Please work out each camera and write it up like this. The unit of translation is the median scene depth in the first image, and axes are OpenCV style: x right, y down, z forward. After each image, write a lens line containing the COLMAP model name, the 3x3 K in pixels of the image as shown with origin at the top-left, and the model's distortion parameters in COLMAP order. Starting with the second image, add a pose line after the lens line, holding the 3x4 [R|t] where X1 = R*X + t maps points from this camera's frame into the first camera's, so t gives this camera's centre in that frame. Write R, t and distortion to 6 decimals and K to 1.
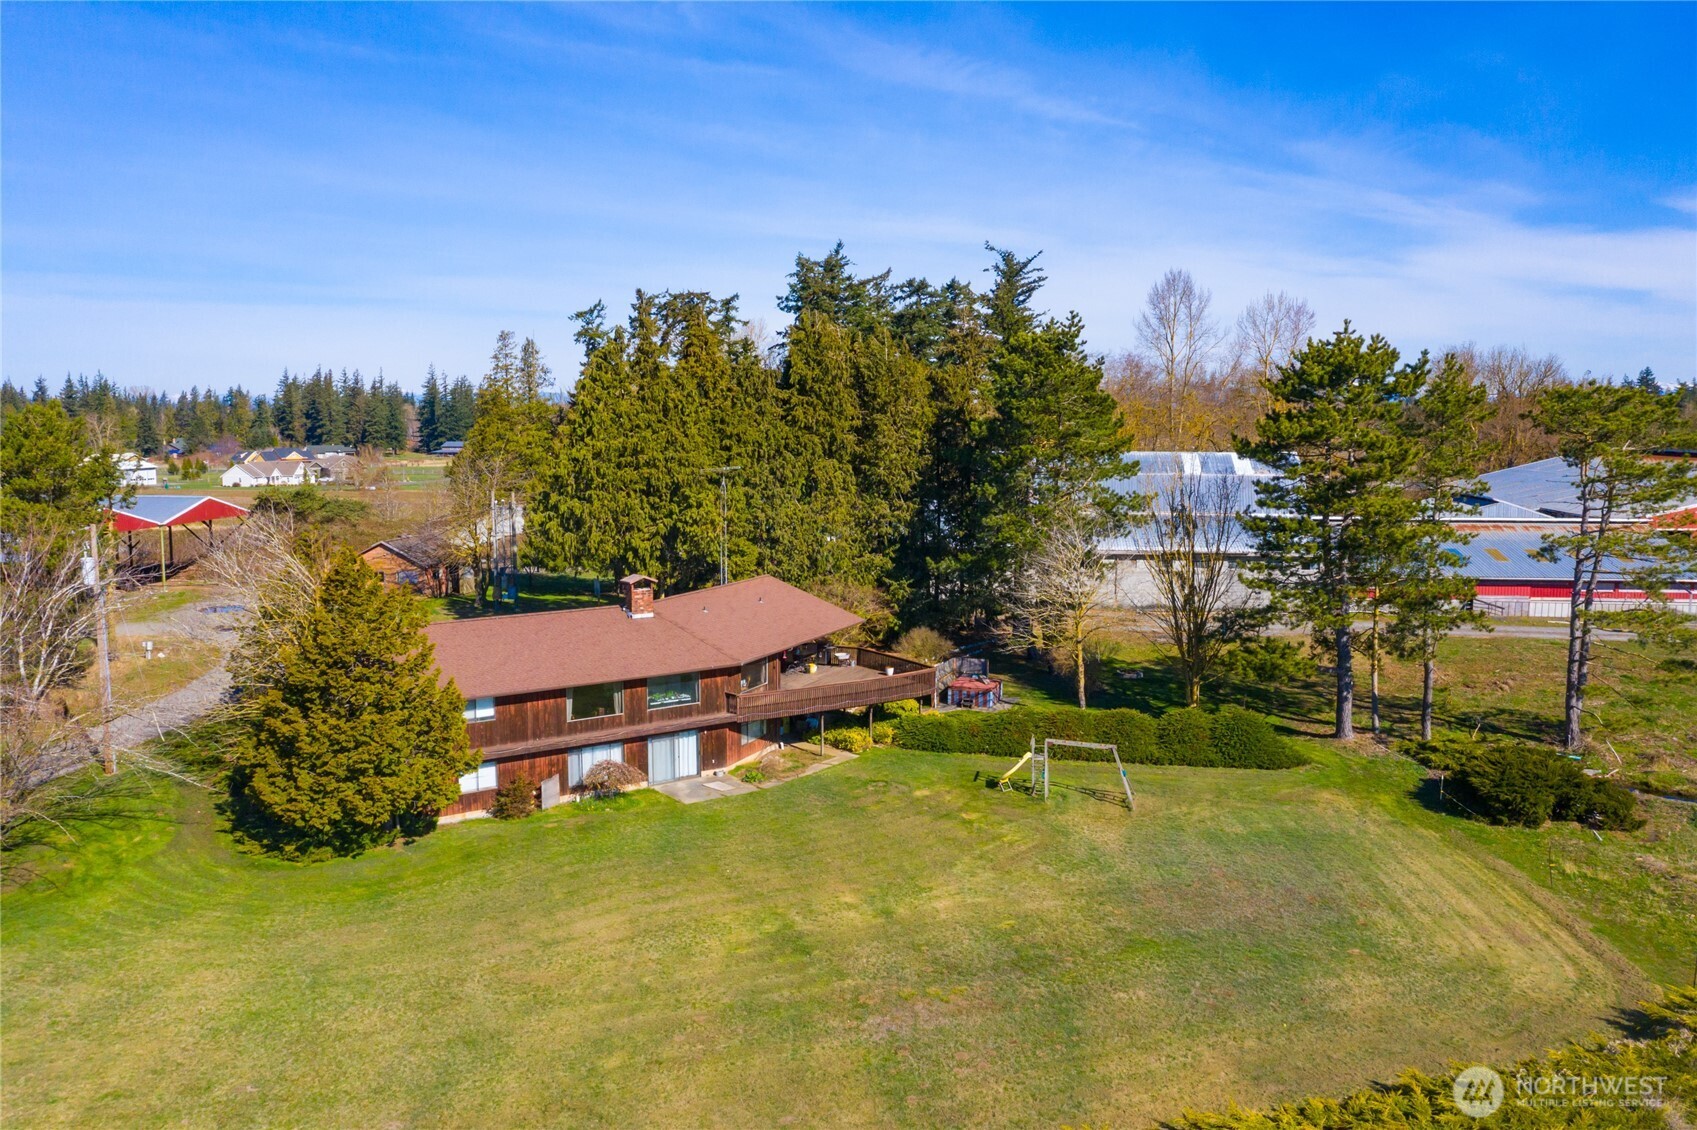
lens RADIAL K [[1334.1, 0, 842.2], [0, 1334.1, 560.9], [0, 0, 1]] dist [-0.029863, 0.016690]
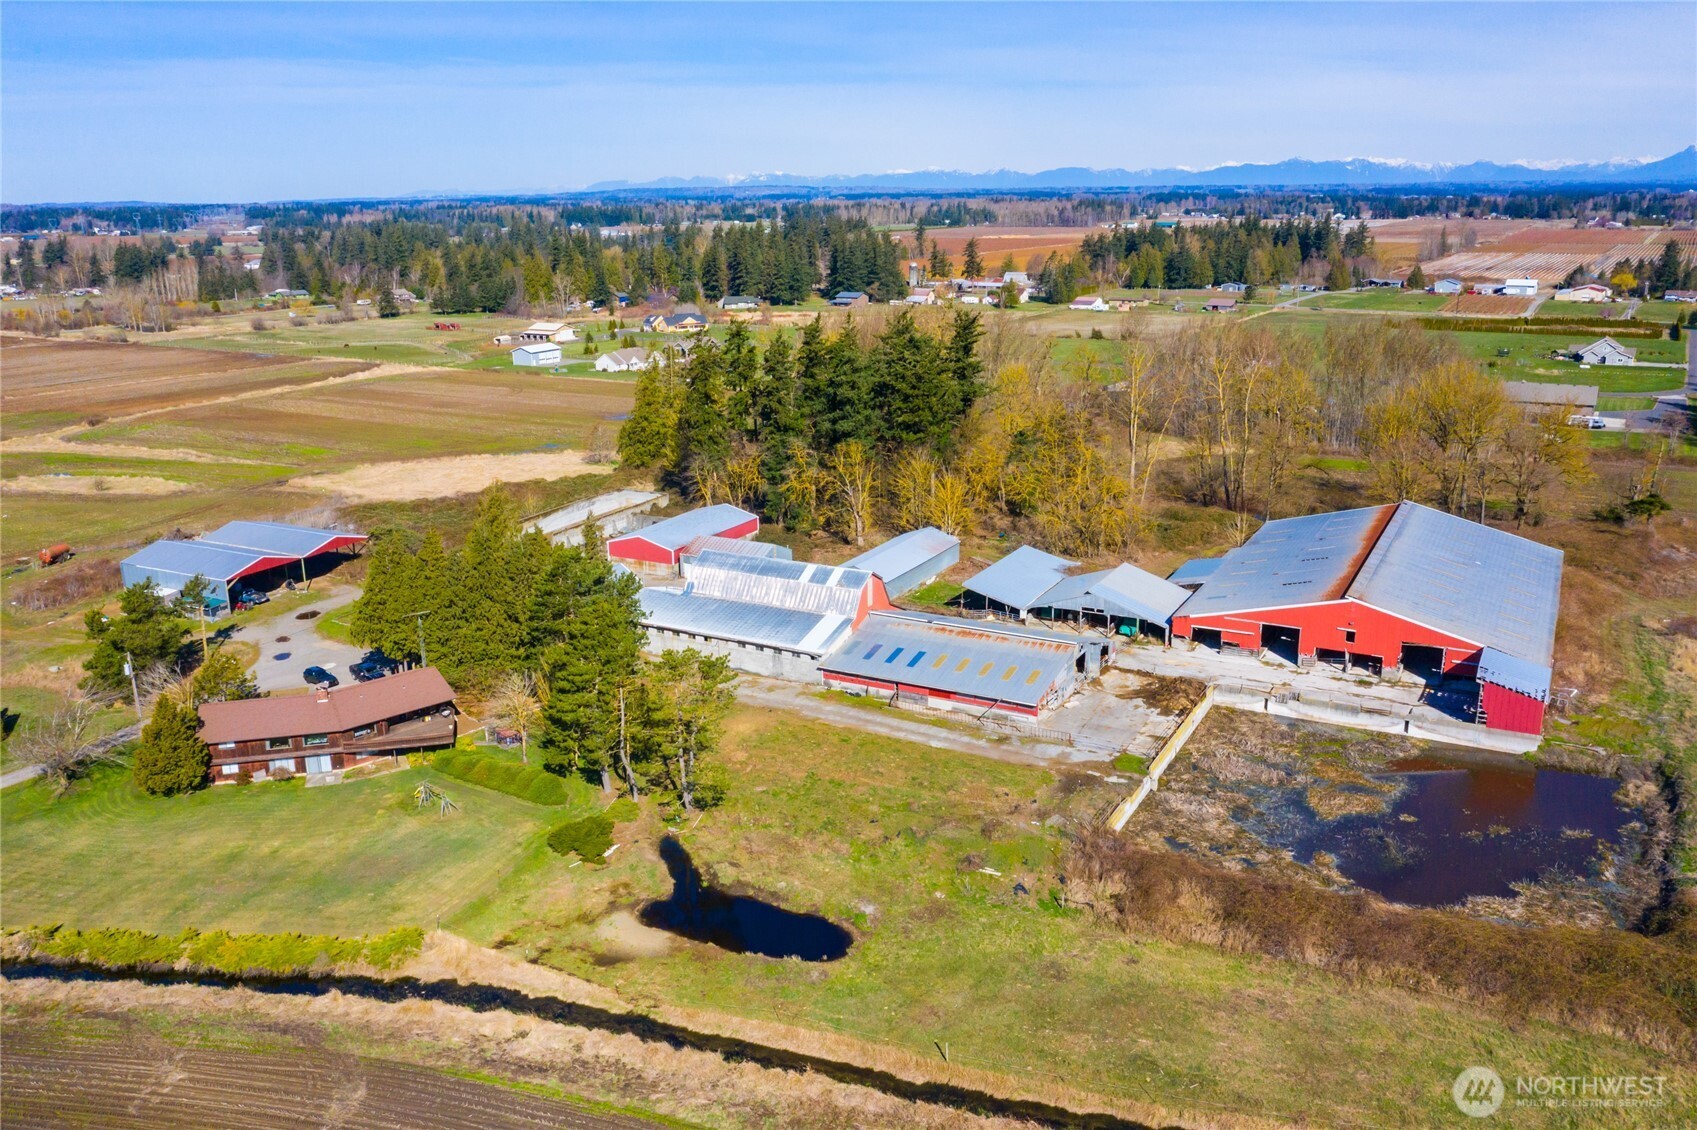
lens RADIAL K [[1334.1, 0, 843.0], [0, 1334.1, 591.5], [0, 0, 1]] dist [-0.029863, 0.016690]
pose [[0.926178, 0.098453, -0.364006, 1.333974], [-0.029102, 0.981098, 0.191311, -0.541632], [0.375961, -0.166595, 0.911537, -0.668176]]
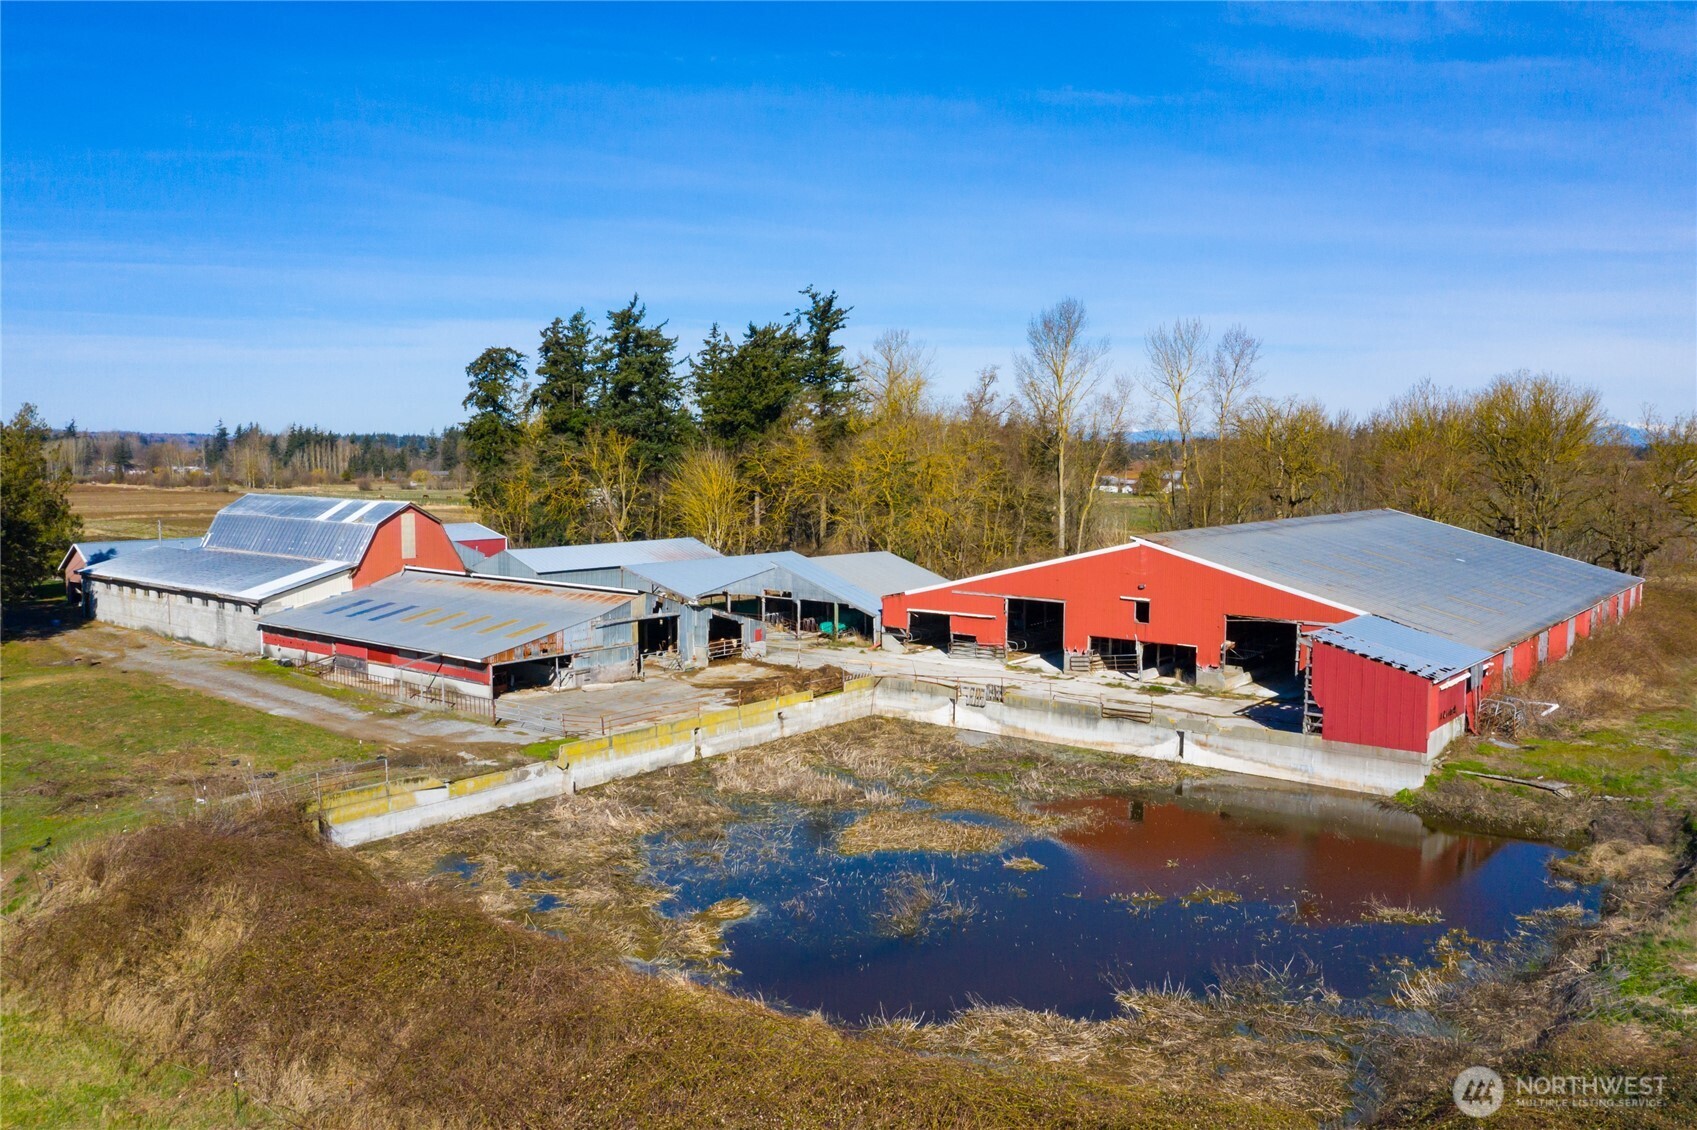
lens RADIAL K [[1334.1, 0, 832.7], [0, 1334.1, 580.0], [0, 0, 1]] dist [-0.029863, 0.016690]
pose [[0.844260, 0.058709, -0.532708, 1.734772], [-0.063397, 0.997943, 0.009507, -0.088414], [0.532171, 0.025746, 0.846245, 0.470410]]
